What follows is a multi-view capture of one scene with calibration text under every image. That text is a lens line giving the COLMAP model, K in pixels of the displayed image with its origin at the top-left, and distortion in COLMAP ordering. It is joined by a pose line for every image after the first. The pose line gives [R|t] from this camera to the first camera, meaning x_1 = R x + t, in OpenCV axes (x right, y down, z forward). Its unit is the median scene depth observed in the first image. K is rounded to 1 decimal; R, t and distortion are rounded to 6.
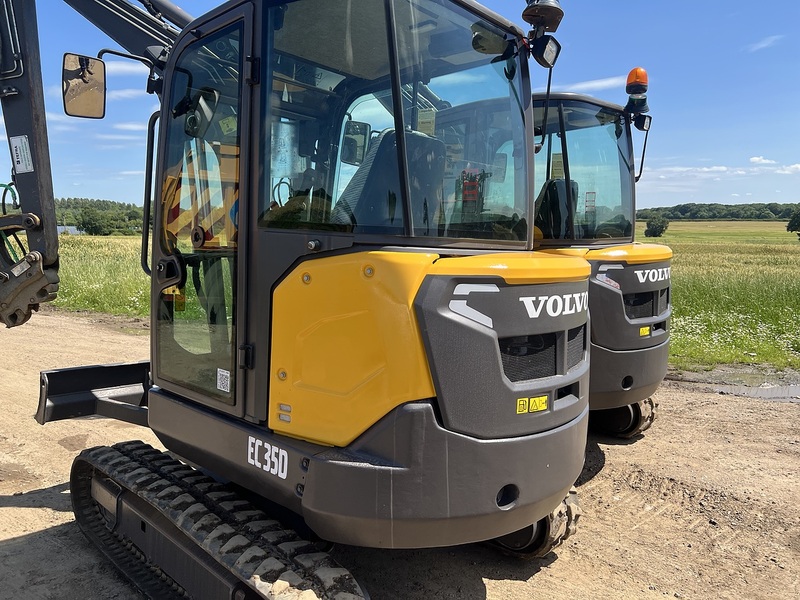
lens RADIAL K [[605.0, 0, 404.2], [0, 605.0, 304.3], [0, 0, 1]] dist [0.053346, -0.068831]
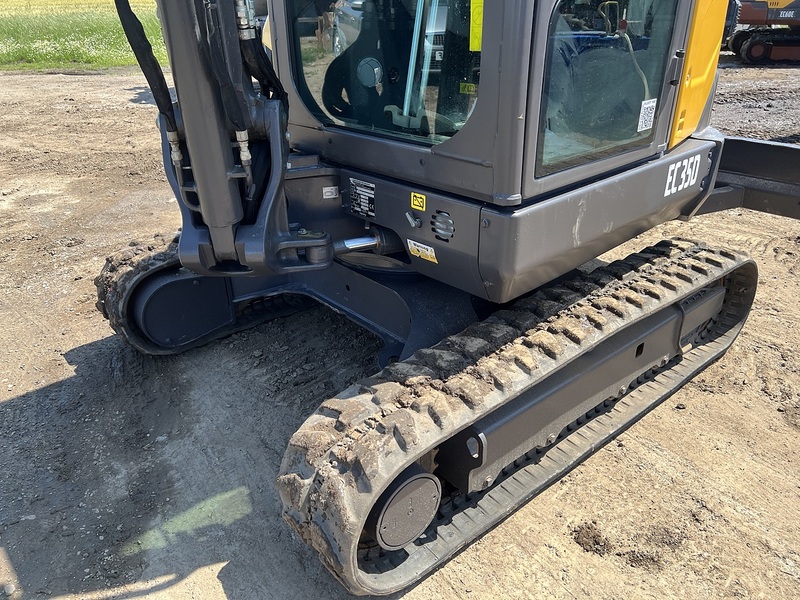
lens RADIAL K [[600.9, 0, 396.9], [0, 600.9, 307.0], [0, 0, 1]] dist [0.068901, -0.079433]
pose [[0.117906, -0.488854, 0.864361, -1.169023], [0.127047, 0.870705, 0.475112, -0.063187], [-0.984864, 0.053796, 0.164769, 1.295361]]
